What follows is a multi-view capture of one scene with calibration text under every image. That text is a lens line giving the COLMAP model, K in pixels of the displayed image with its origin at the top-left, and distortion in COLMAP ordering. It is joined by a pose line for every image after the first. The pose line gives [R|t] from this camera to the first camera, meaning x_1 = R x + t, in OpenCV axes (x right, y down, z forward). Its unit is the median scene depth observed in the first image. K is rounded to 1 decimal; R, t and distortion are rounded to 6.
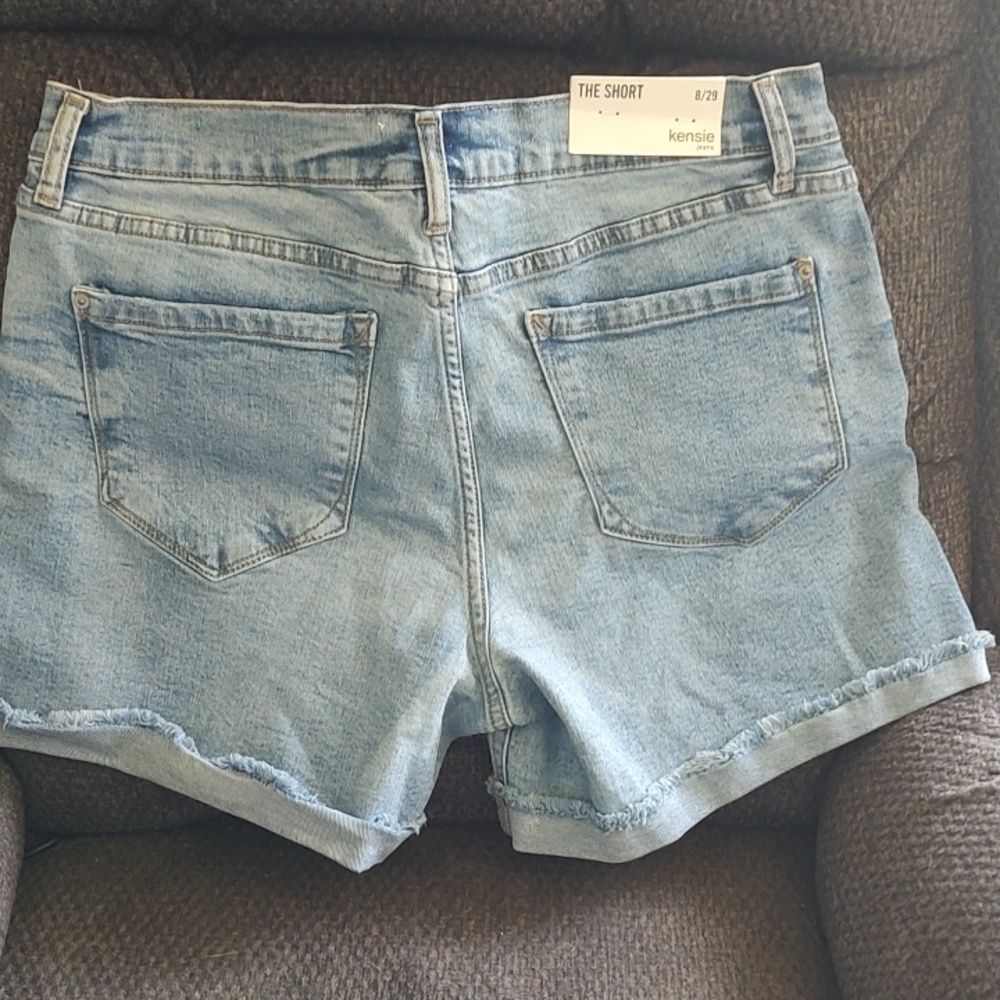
lens RADIAL K [[1523.4, 0, 500.0], [0, 1523.4, 500.0], [0, 0, 1]] dist [0.116512, -0.412479]
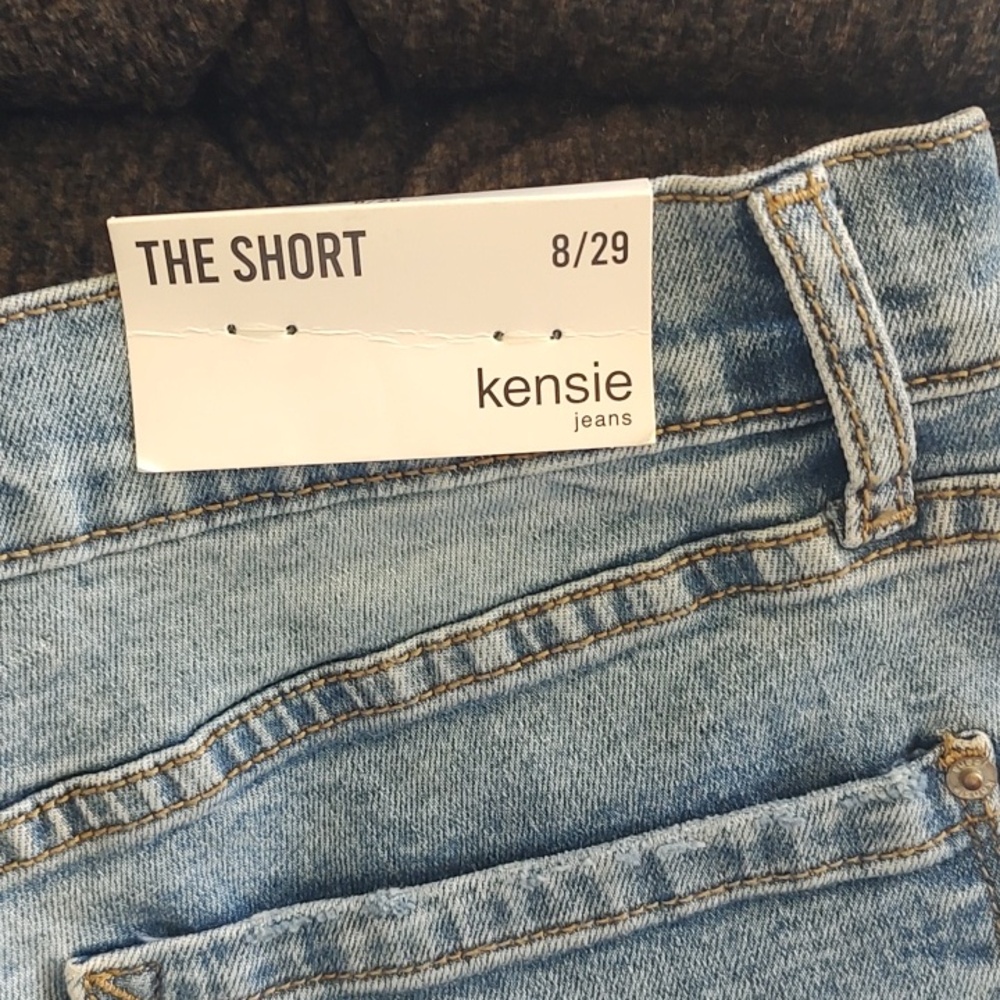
lens RADIAL K [[1523.4, 0, 500.0], [0, 1523.4, 500.0], [0, 0, 1]] dist [0.116512, -0.412479]
pose [[0.996470, -0.058069, -0.060624, 0.128811], [0.058145, 0.998308, -0.000513, -0.211968], [0.060551, -0.003014, 0.998161, 0.694433]]
